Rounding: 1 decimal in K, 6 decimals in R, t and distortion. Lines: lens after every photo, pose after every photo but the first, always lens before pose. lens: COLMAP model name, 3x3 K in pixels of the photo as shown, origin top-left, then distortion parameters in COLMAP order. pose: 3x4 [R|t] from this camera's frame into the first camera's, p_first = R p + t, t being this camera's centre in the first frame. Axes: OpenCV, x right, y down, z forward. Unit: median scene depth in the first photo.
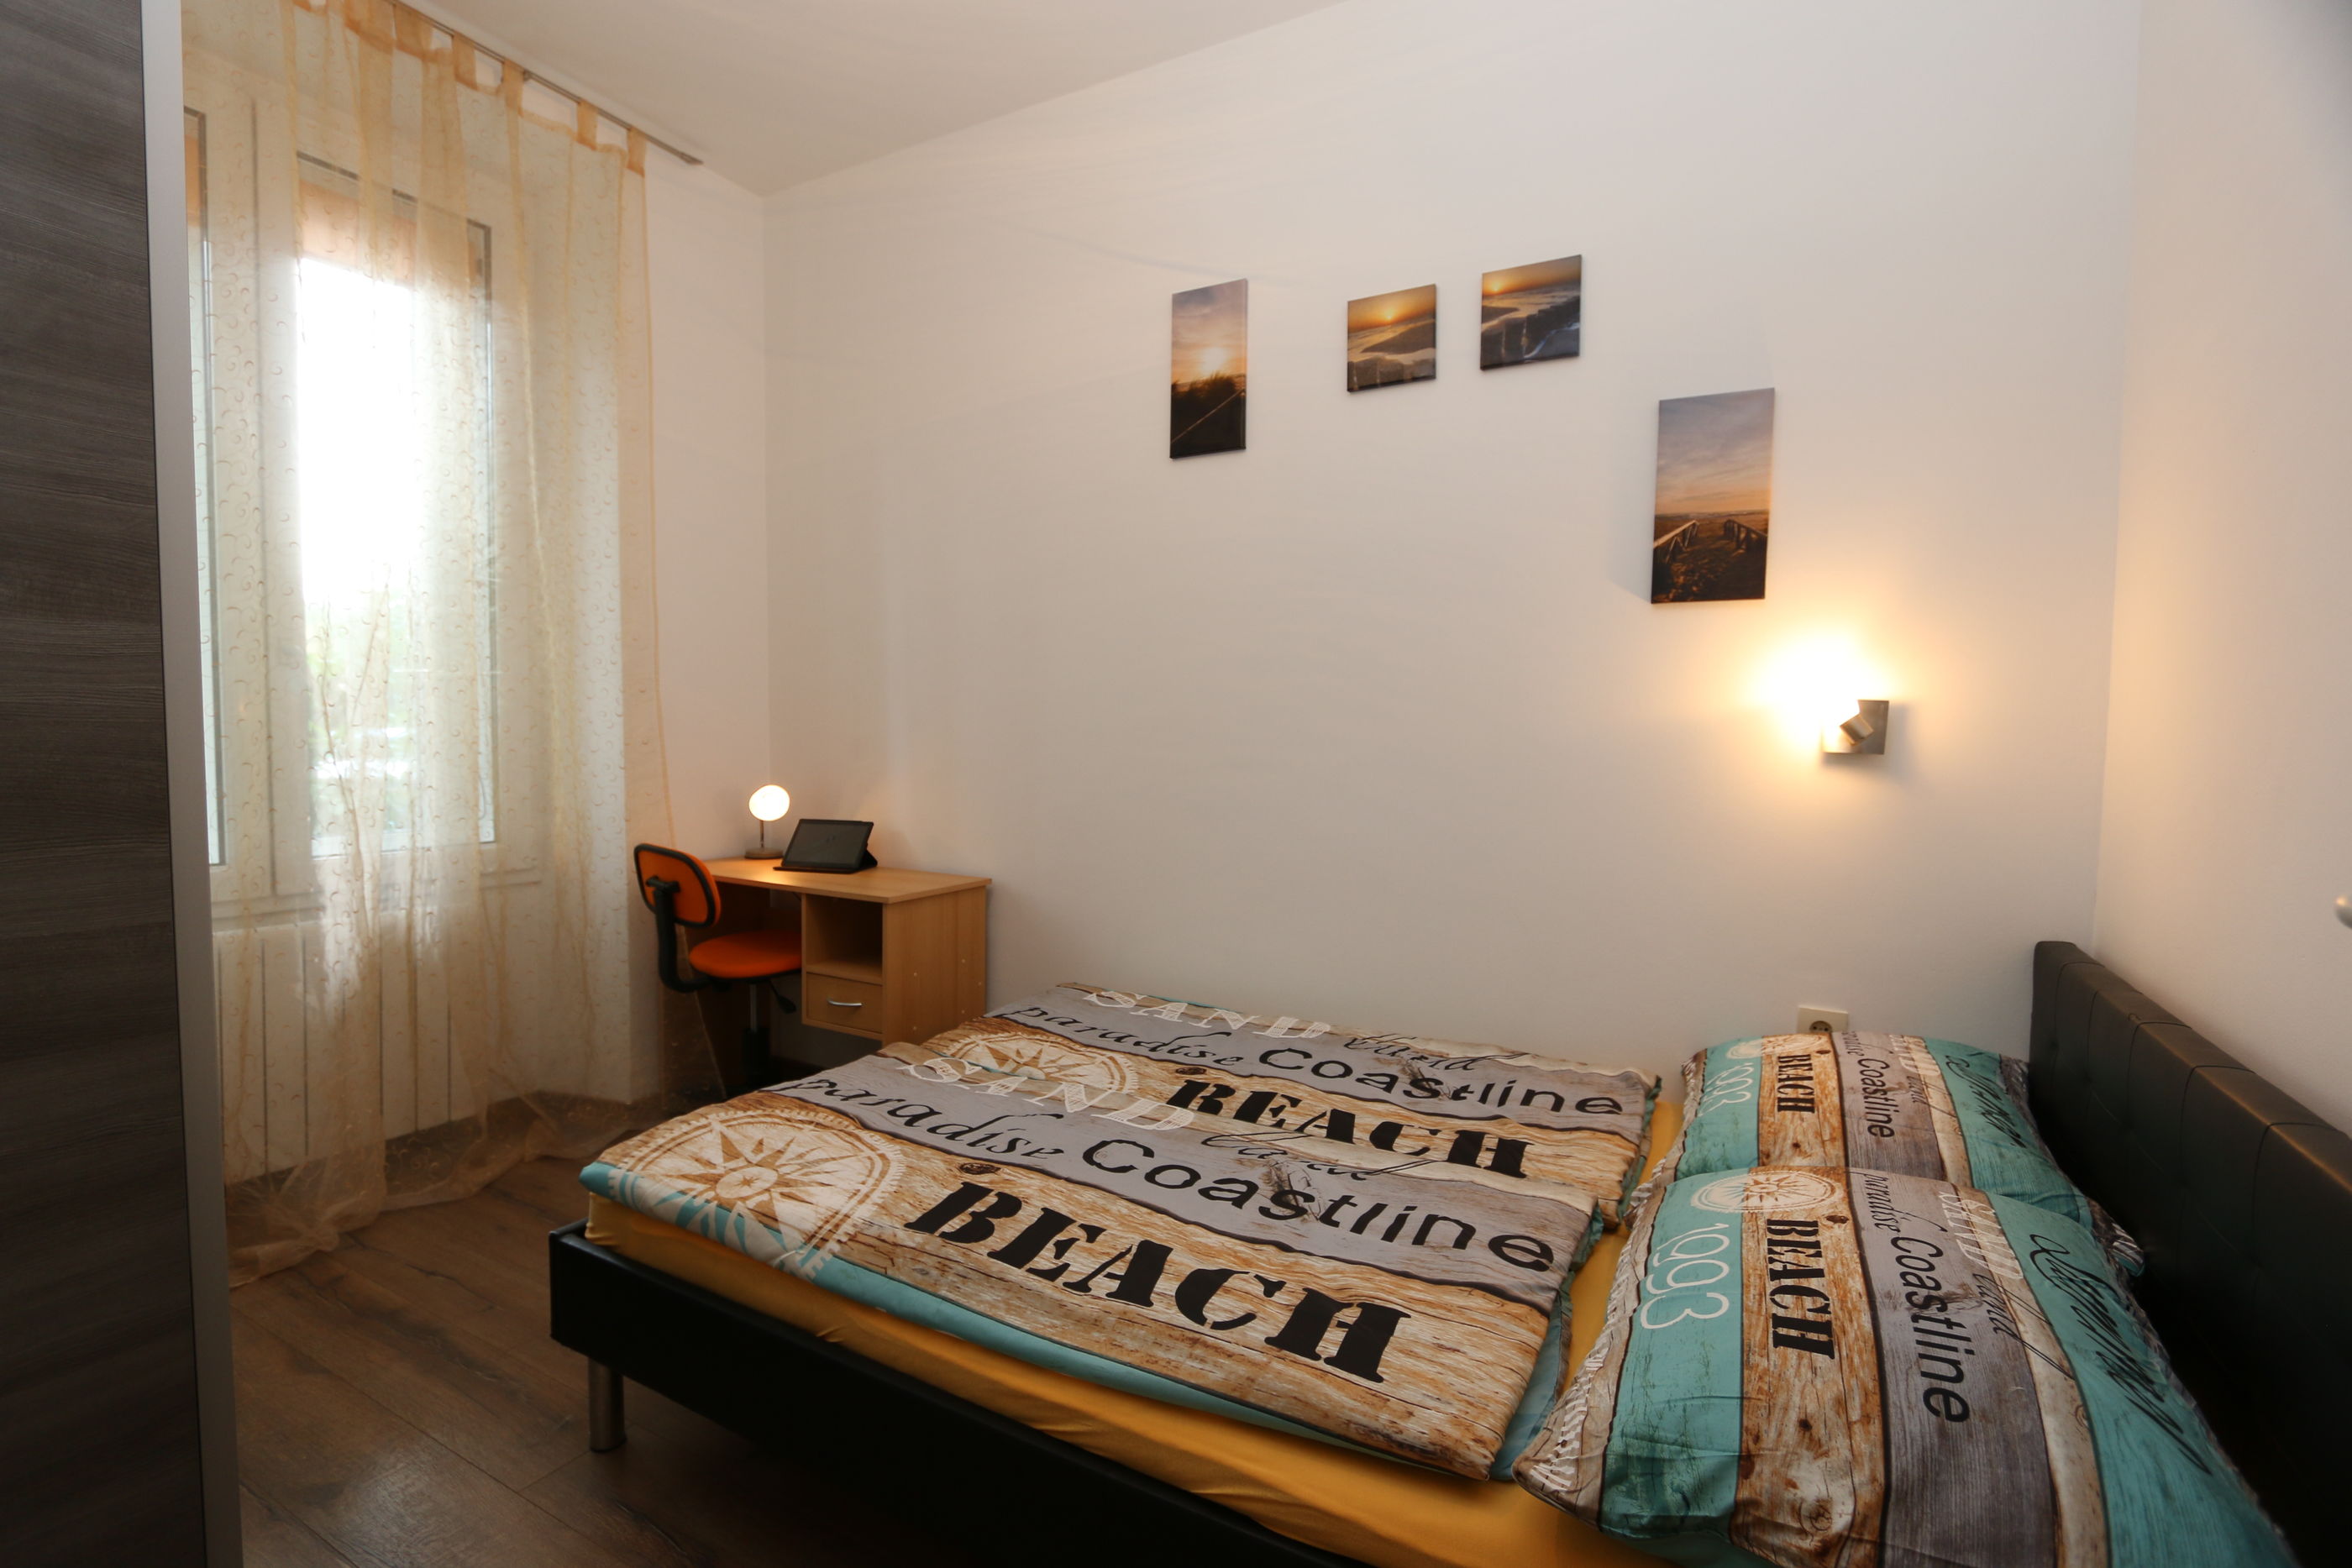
lens RADIAL K [[1093.0, 0, 1164.3], [0, 1093.0, 785.2], [0, 0, 1]] dist [-0.020067, 0.000050]
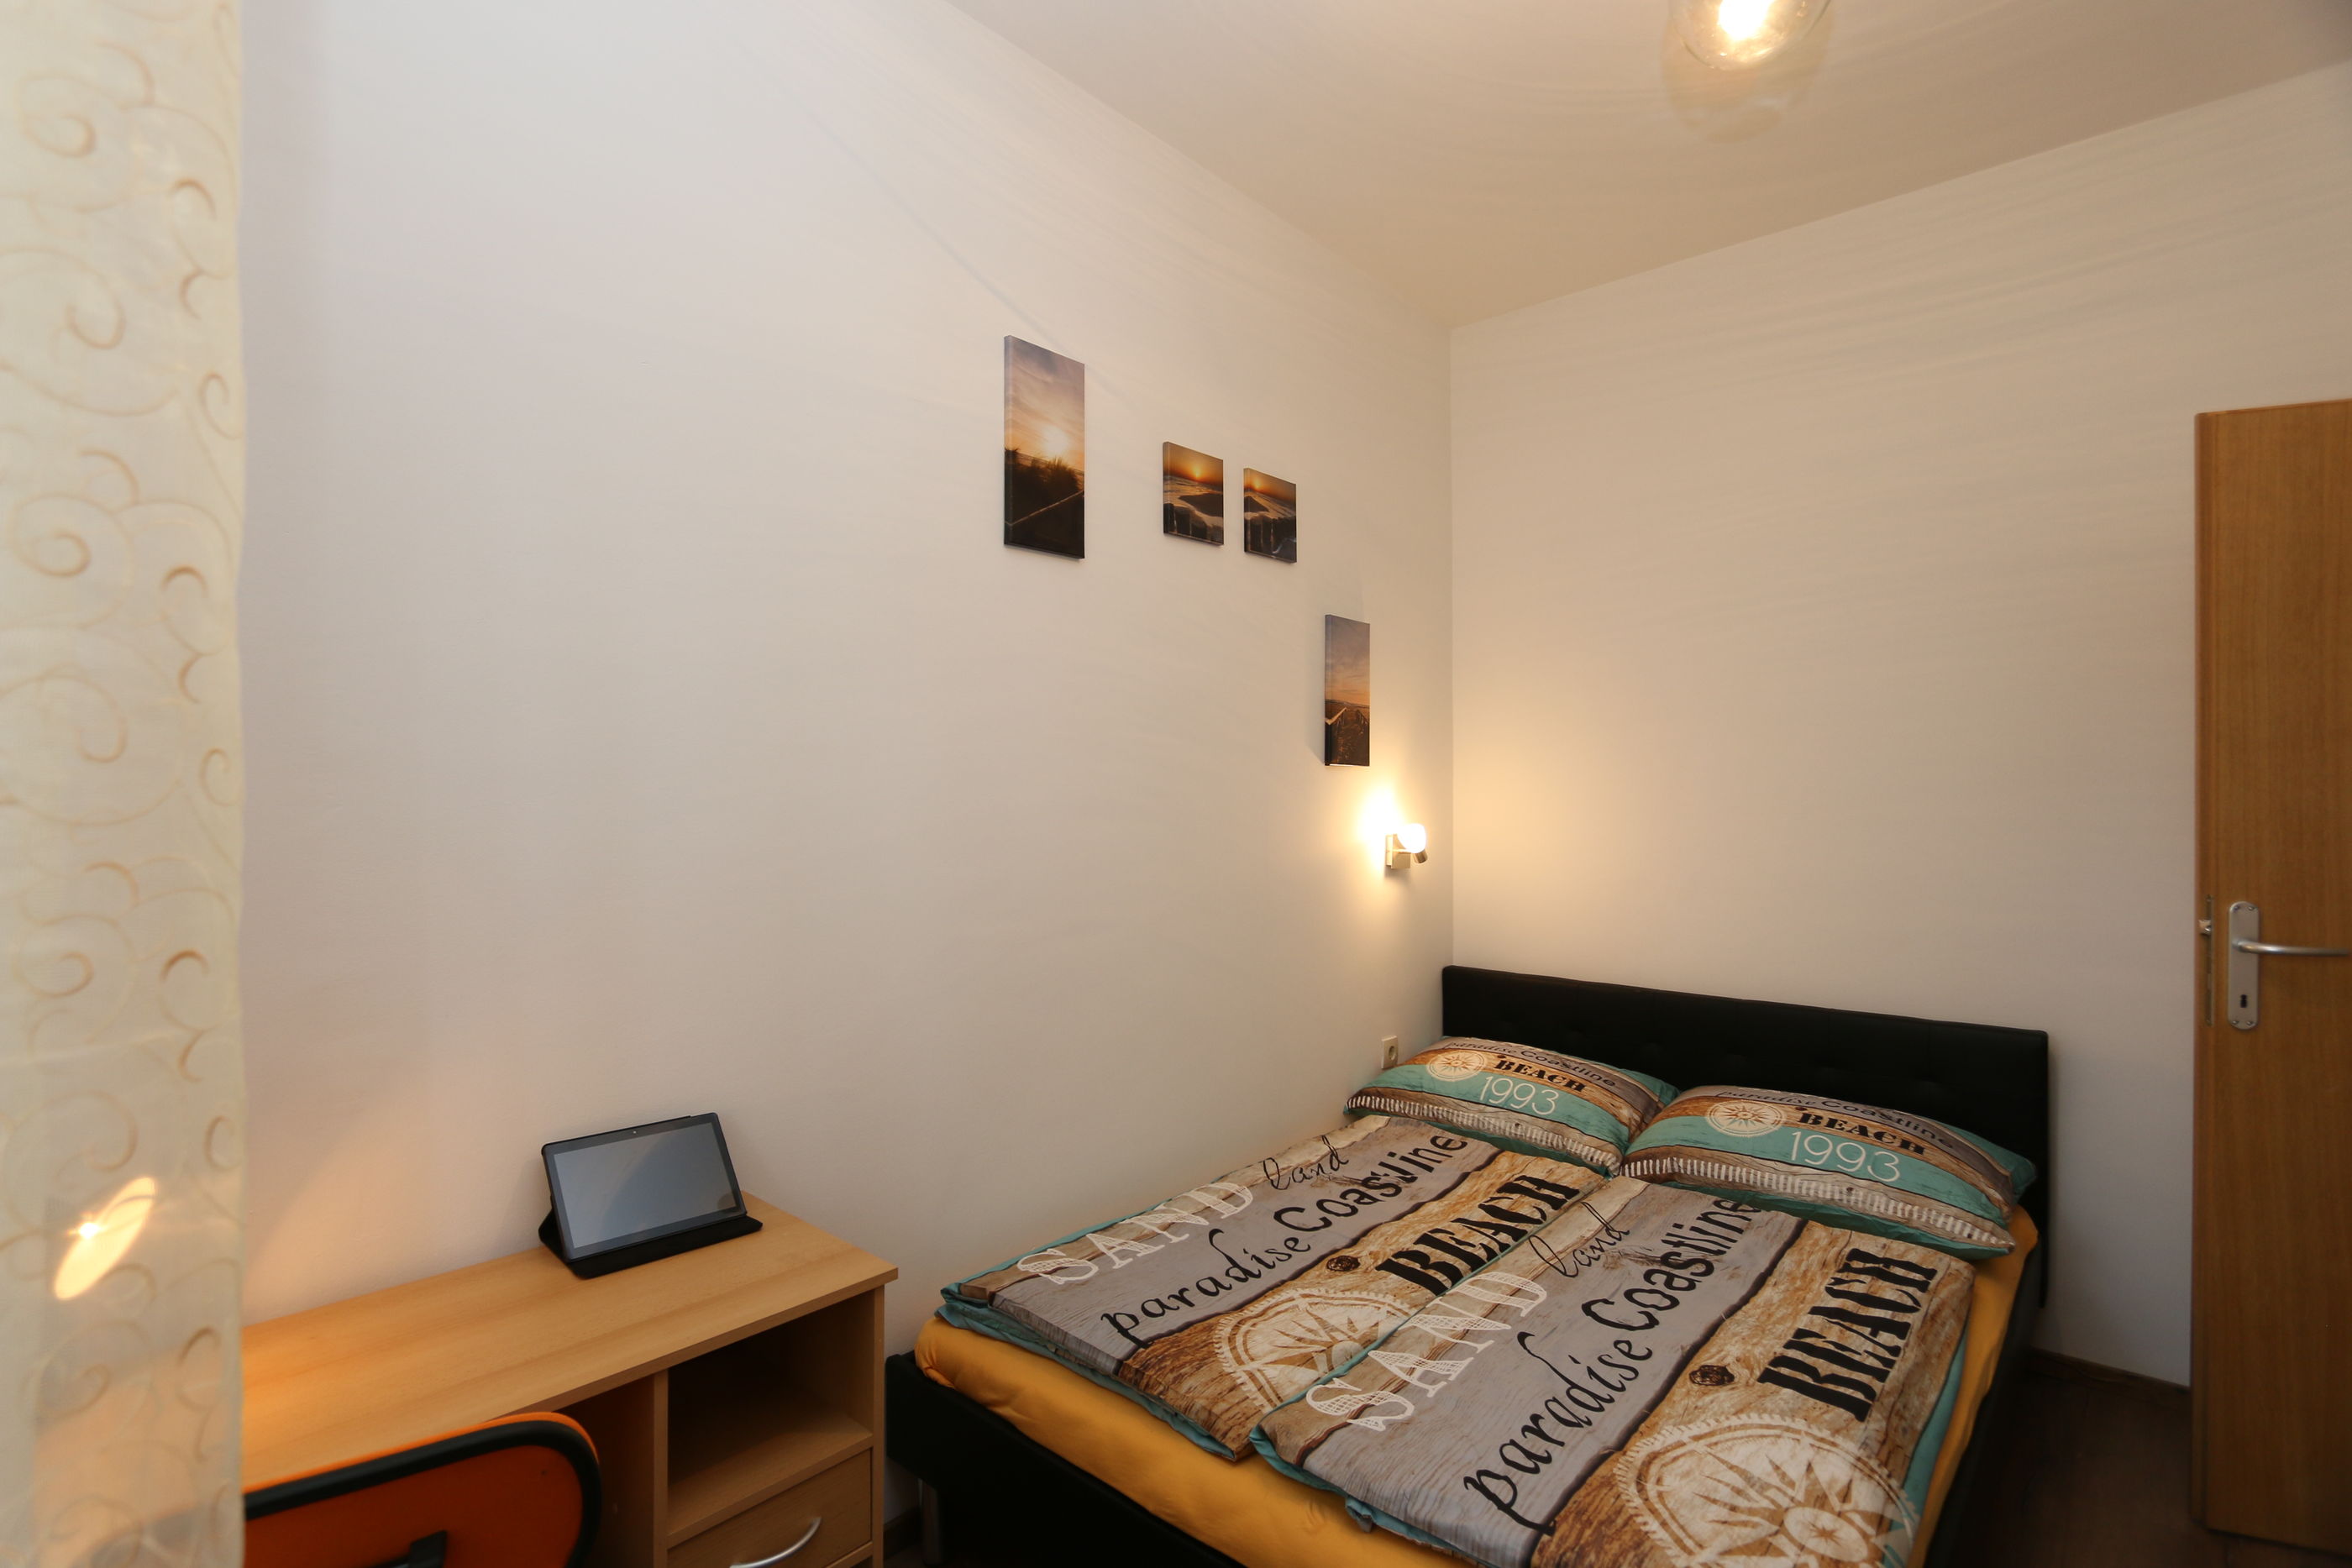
lens RADIAL K [[1093.0, 0, 1164.3], [0, 1093.0, 785.2], [0, 0, 1]] dist [-0.020067, 0.000050]
pose [[0.222859, -0.007960, 0.974818, -0.882971], [0.053330, 0.998569, -0.004039, -0.146291], [-0.973391, 0.052887, 0.222964, 0.889540]]
